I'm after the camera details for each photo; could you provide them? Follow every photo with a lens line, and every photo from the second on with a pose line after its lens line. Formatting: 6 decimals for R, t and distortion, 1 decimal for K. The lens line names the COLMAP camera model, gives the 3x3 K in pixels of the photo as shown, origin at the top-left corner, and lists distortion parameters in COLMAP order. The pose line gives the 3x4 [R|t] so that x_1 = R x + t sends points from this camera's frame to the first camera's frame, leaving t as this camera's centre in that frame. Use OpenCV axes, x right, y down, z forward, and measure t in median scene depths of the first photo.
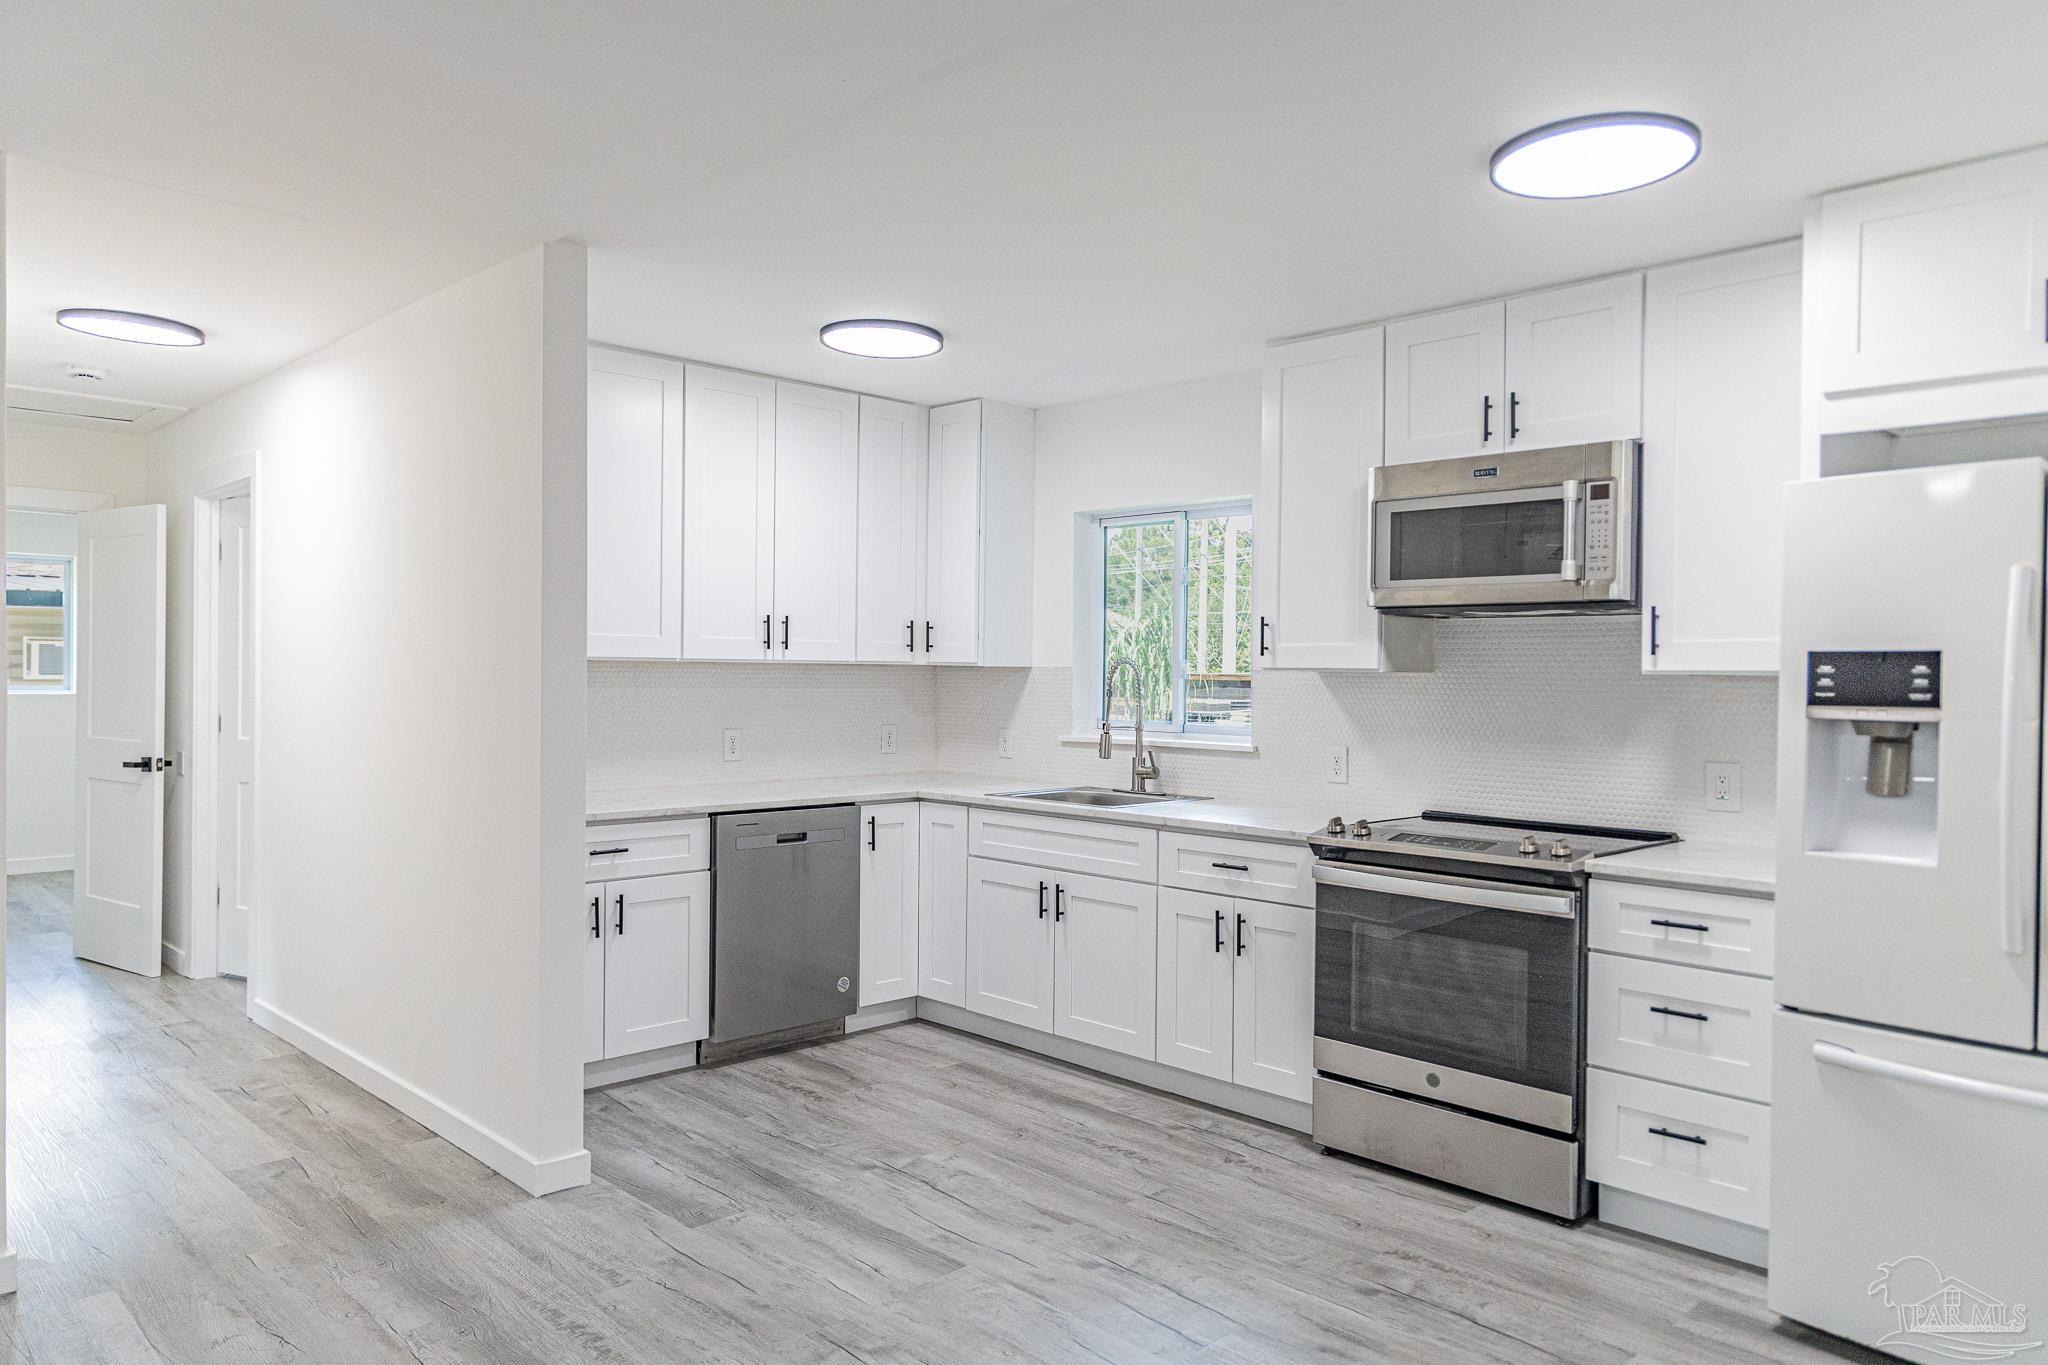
lens RADIAL K [[1371.4, 0, 1025.5], [0, 1371.4, 678.7], [0, 0, 1]] dist [0.007049, -0.001865]
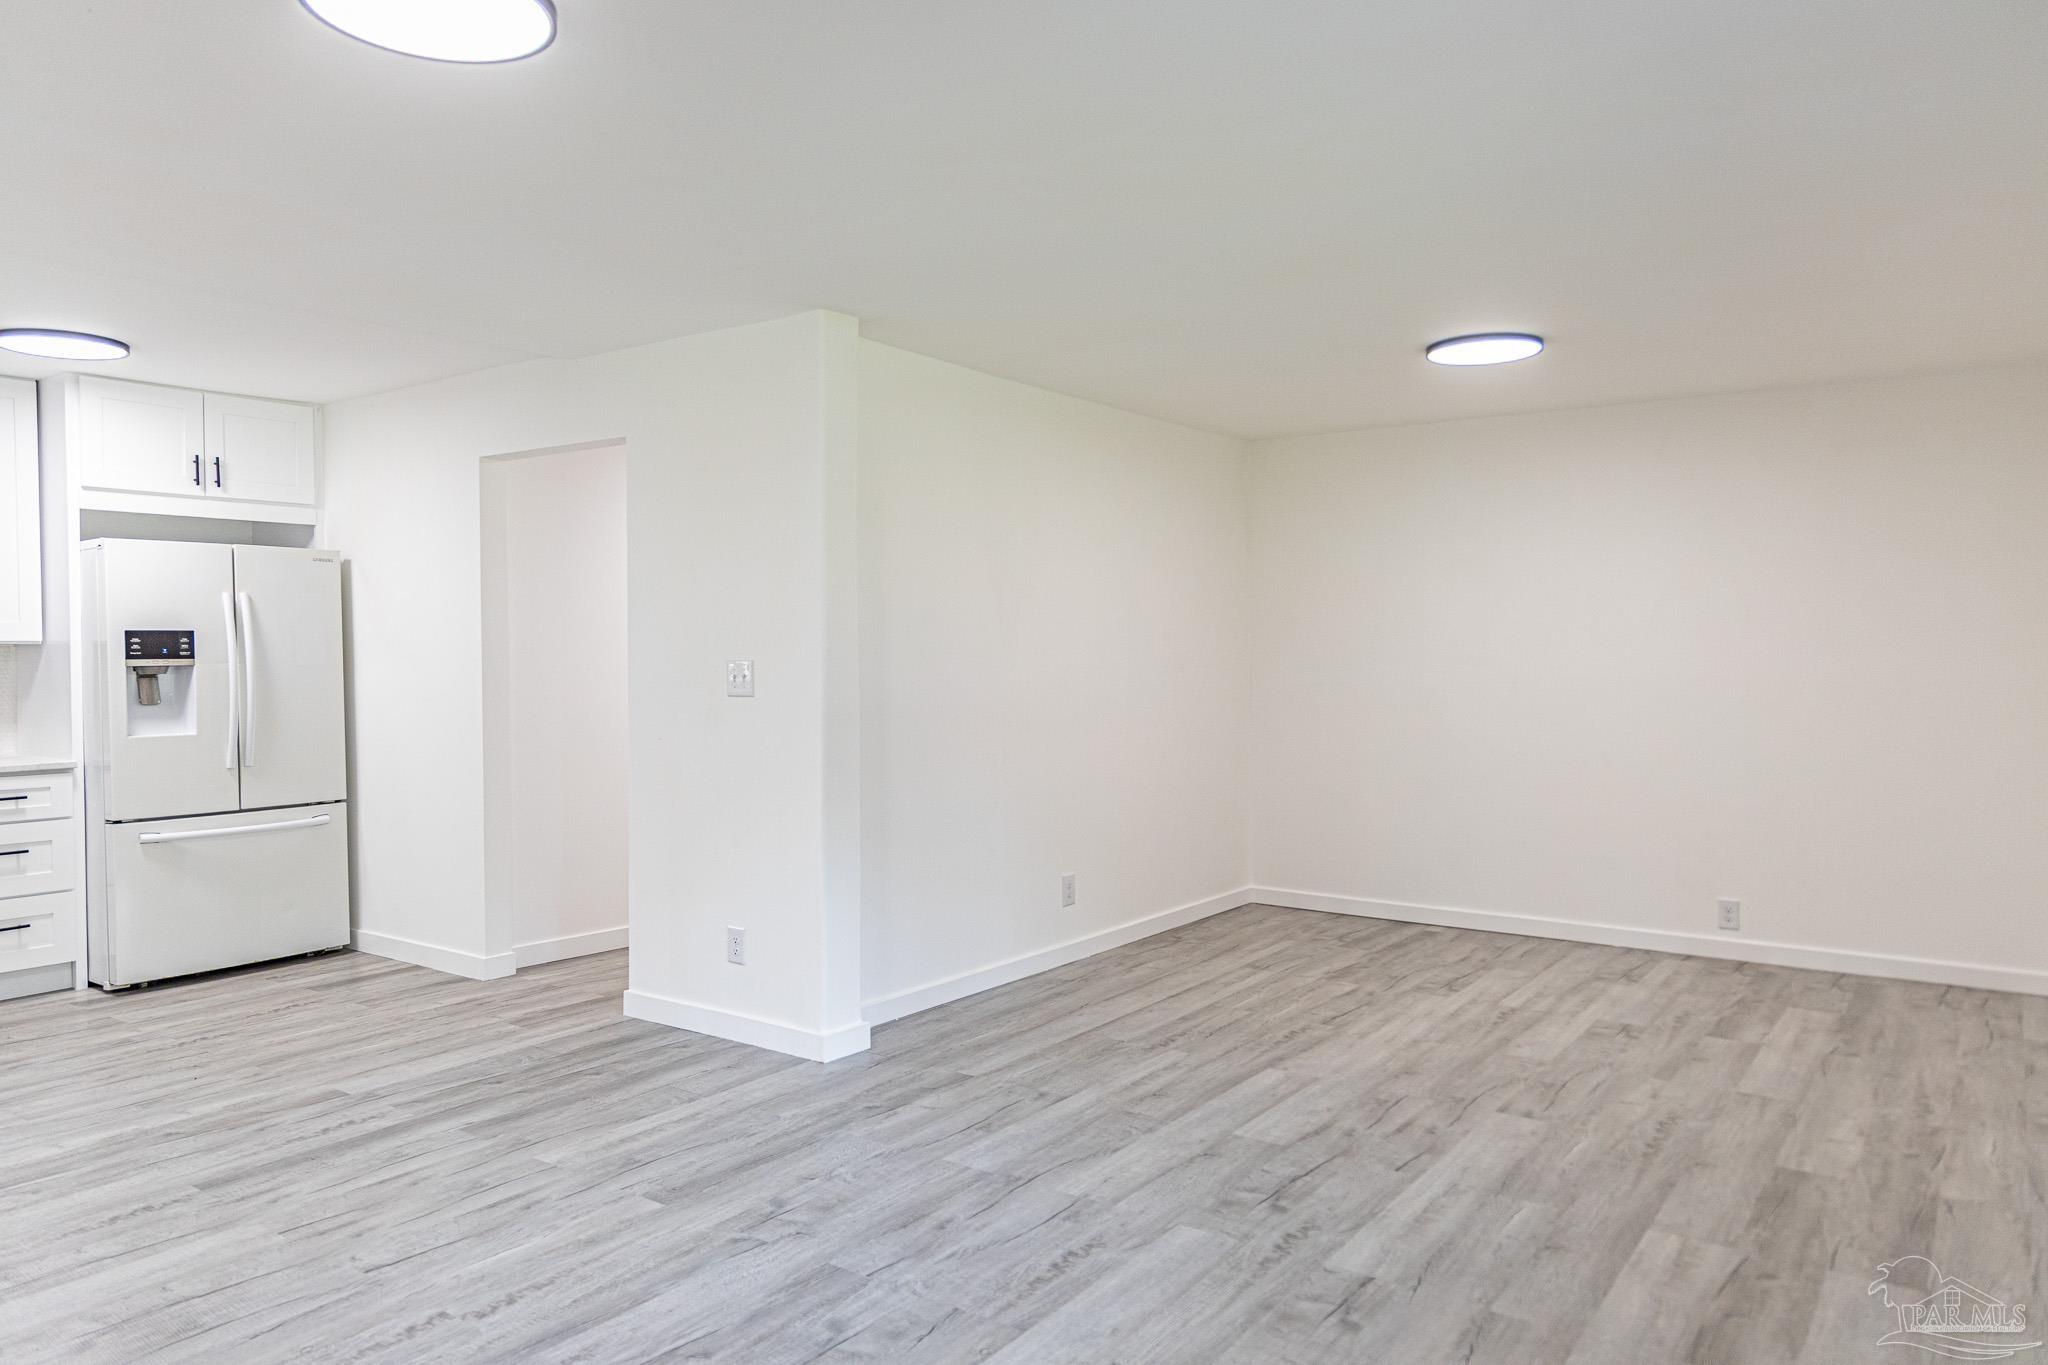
lens RADIAL K [[1371.4, 0, 1035.7], [0, 1371.4, 722.4], [0, 0, 1]] dist [0.007049, -0.001865]
pose [[-0.178344, -0.062119, 0.982005, -0.854183], [0.008679, 0.997867, 0.064698, -0.002994], [-0.983930, 0.020061, -0.177424, 0.059196]]
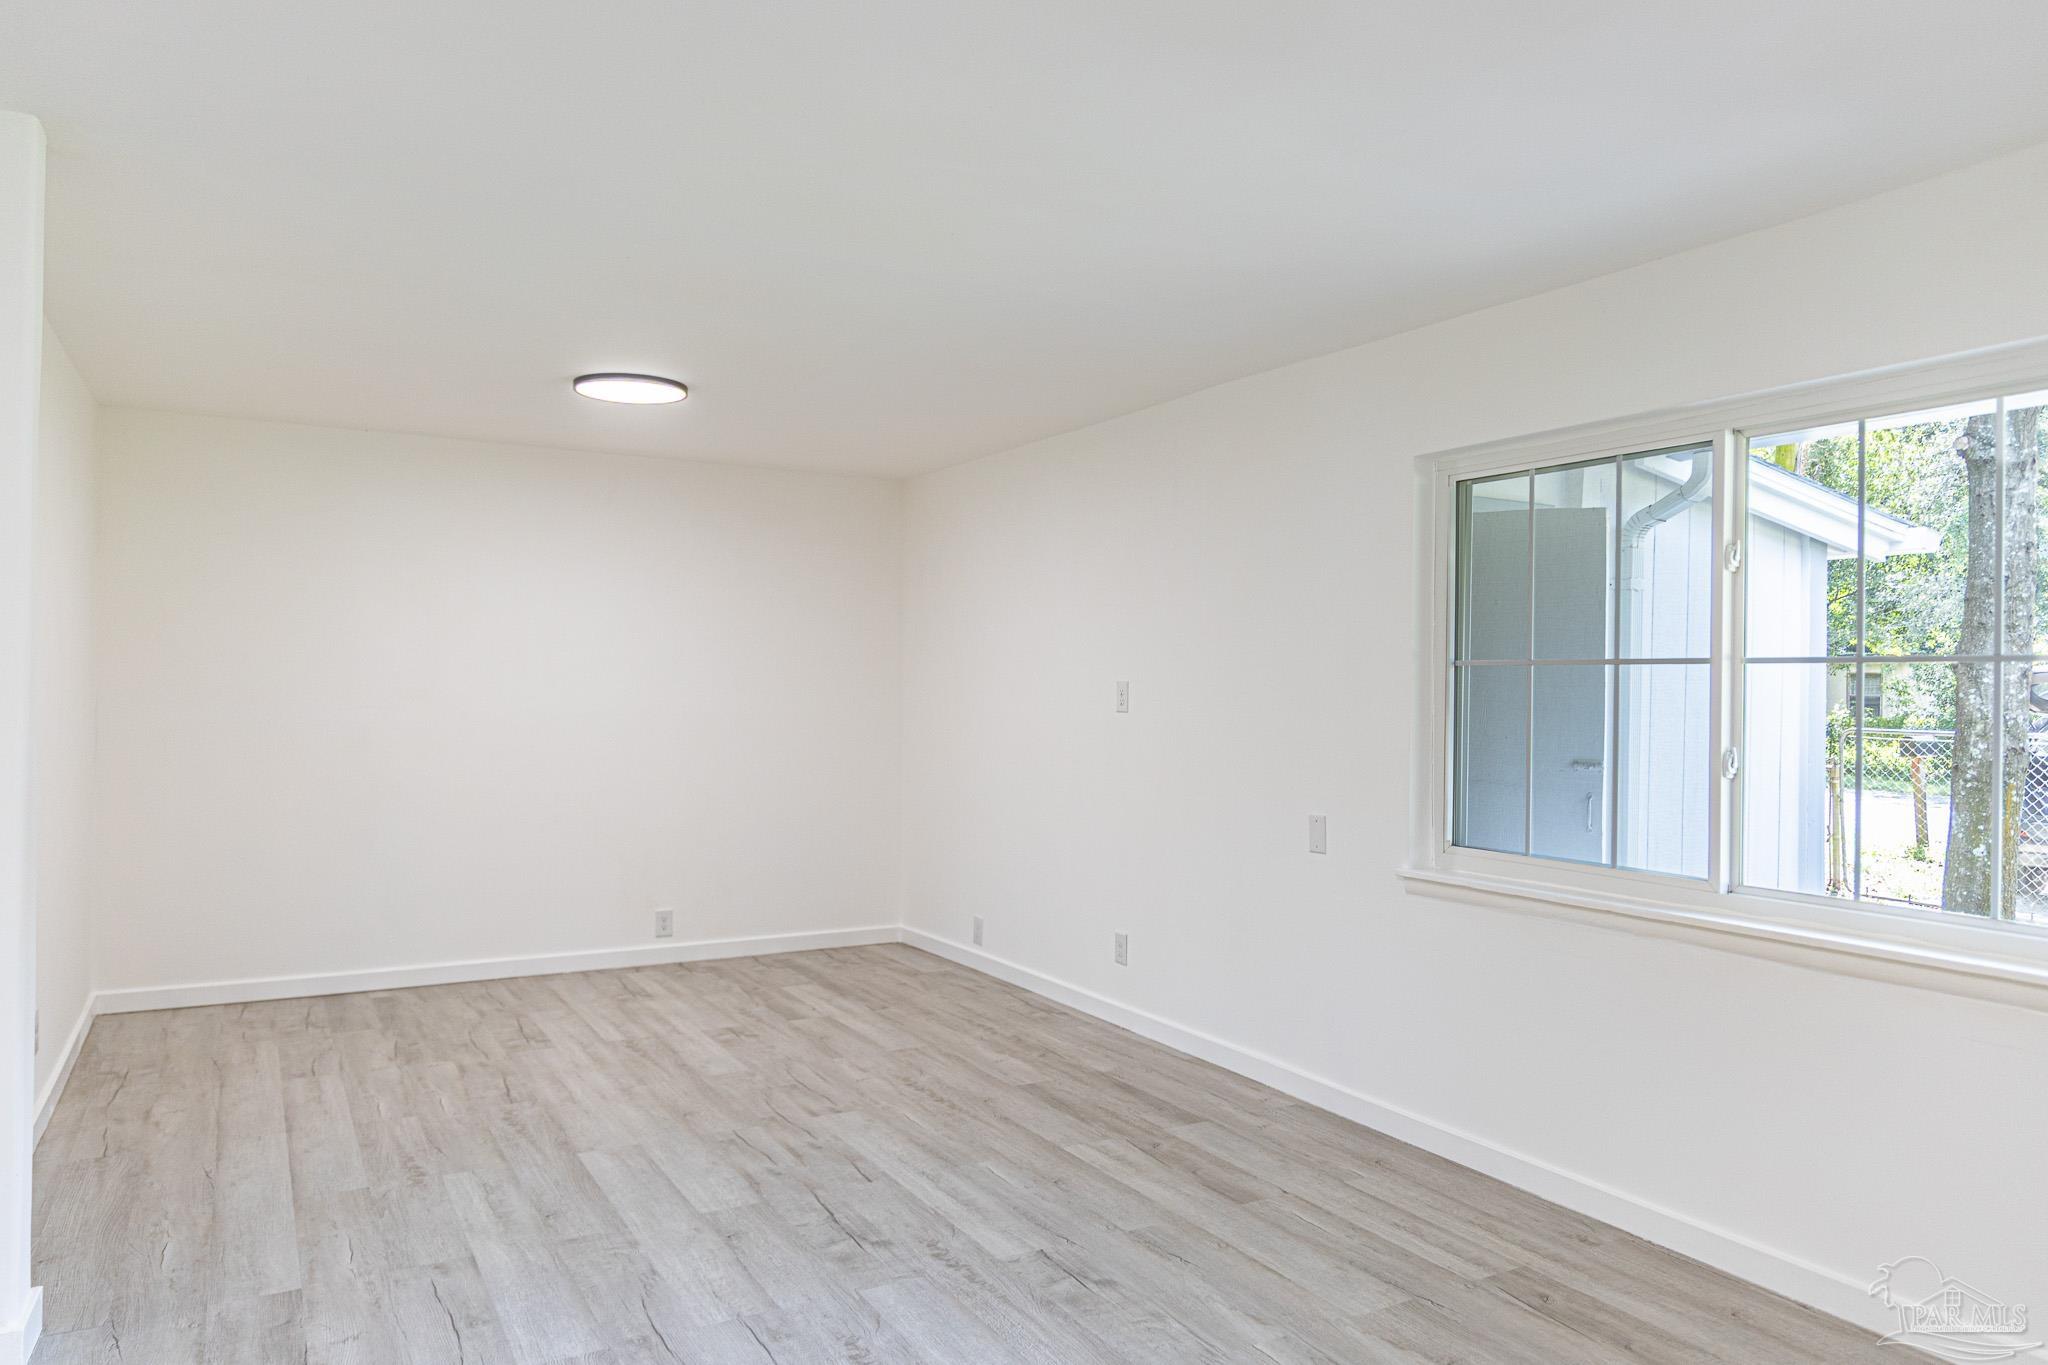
lens RADIAL K [[1371.4, 0, 1026.5], [0, 1371.4, 677.6], [0, 0, 1]] dist [0.007049, -0.001865]
pose [[-0.967340, -0.018623, 0.252798, -0.473283], [-0.018124, 0.999826, 0.004303, -0.004769], [-0.252834, -0.000420, -0.967510, 0.458195]]
